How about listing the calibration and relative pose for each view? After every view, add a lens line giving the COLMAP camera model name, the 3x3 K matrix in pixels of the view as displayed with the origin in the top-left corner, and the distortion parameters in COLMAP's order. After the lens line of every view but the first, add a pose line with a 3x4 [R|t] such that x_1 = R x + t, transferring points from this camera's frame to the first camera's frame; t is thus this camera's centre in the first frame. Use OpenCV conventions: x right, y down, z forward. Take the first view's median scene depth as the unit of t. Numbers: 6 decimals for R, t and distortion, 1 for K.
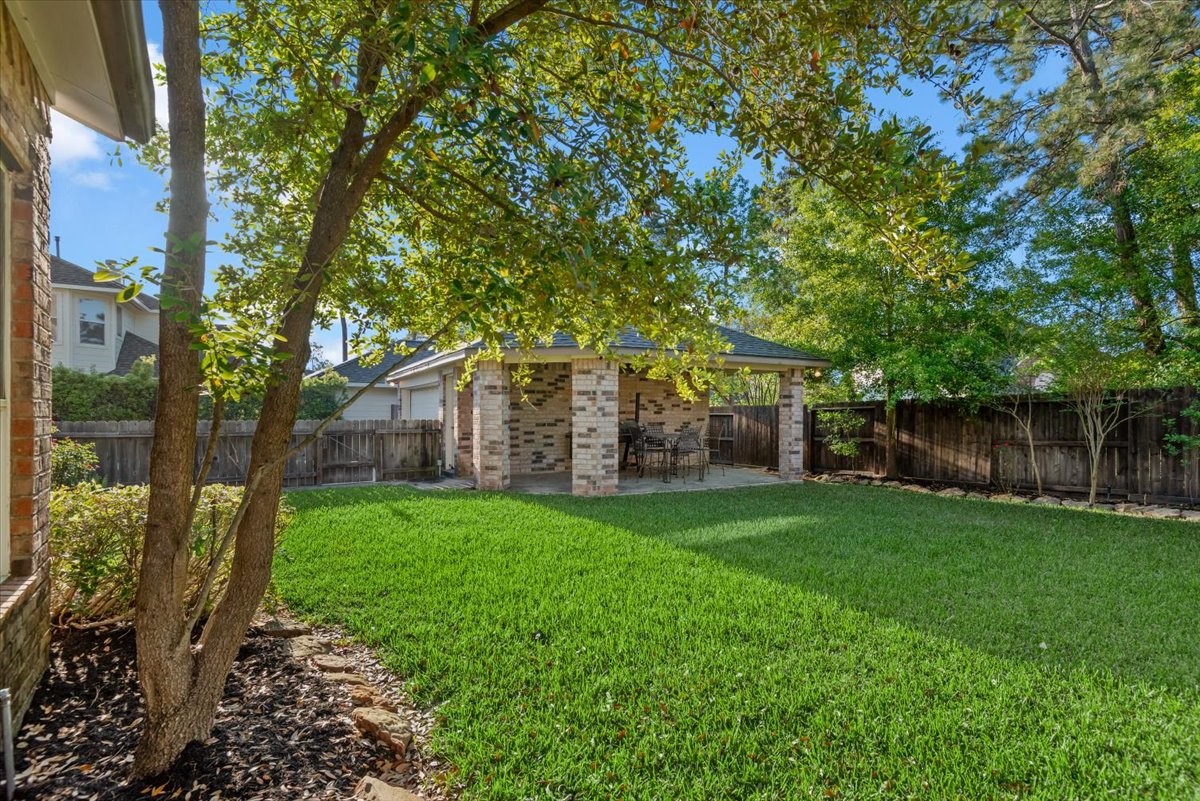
lens RADIAL K [[554.3, 0, 600.8], [0, 554.3, 409.9], [0, 0, 1]] dist [-0.000349, -0.000680]
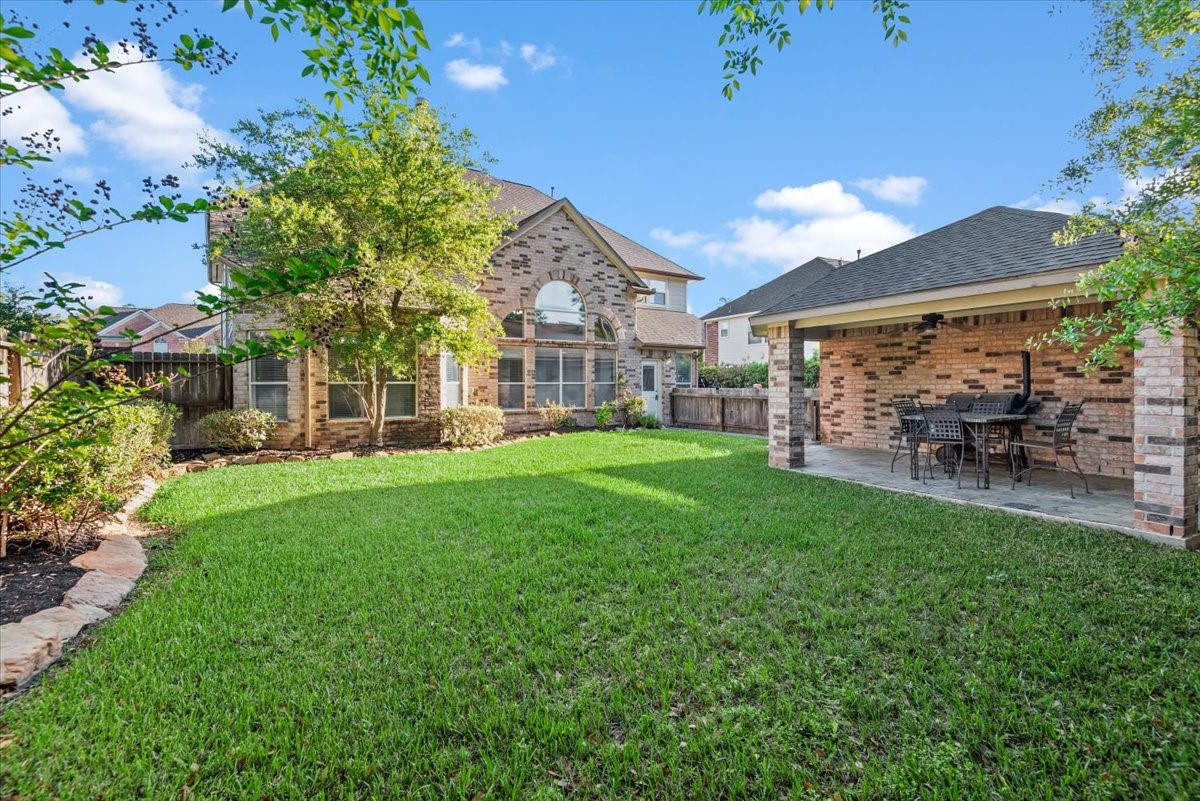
lens RADIAL K [[558.0, 0, 597.5], [0, 558.0, 383.8], [0, 0, 1]] dist [-0.000305, -0.000261]
pose [[-0.007298, -0.002306, -0.999971, 0.796672], [0.008166, 0.999964, -0.002365, 0.005693], [0.999940, -0.008183, -0.007279, 0.554274]]
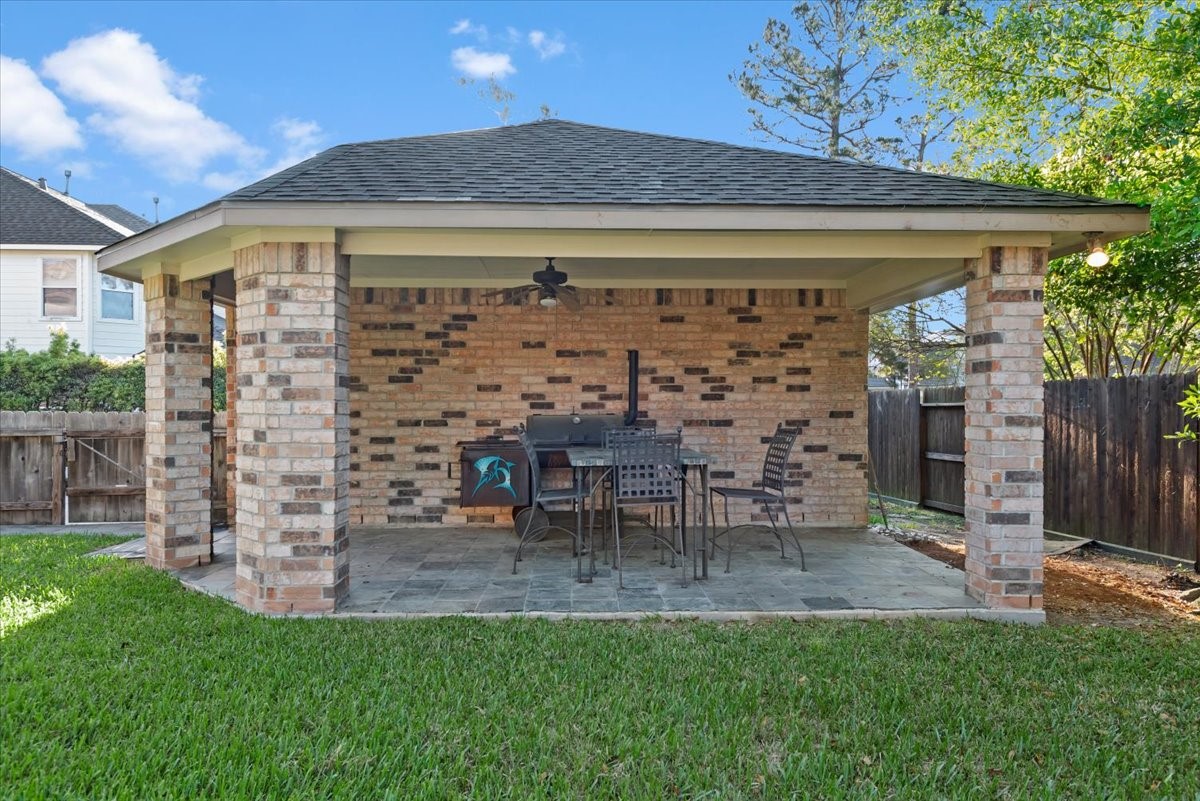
lens RADIAL K [[780.7, 0, 596.8], [0, 780.7, 408.7], [0, 0, 1]] dist [0.033069, -0.000150]
pose [[0.895286, -0.001016, -0.445491, 0.338350], [0.003200, 0.999986, 0.004150, 0.012926], [0.445481, -0.005141, 0.895277, 0.499625]]
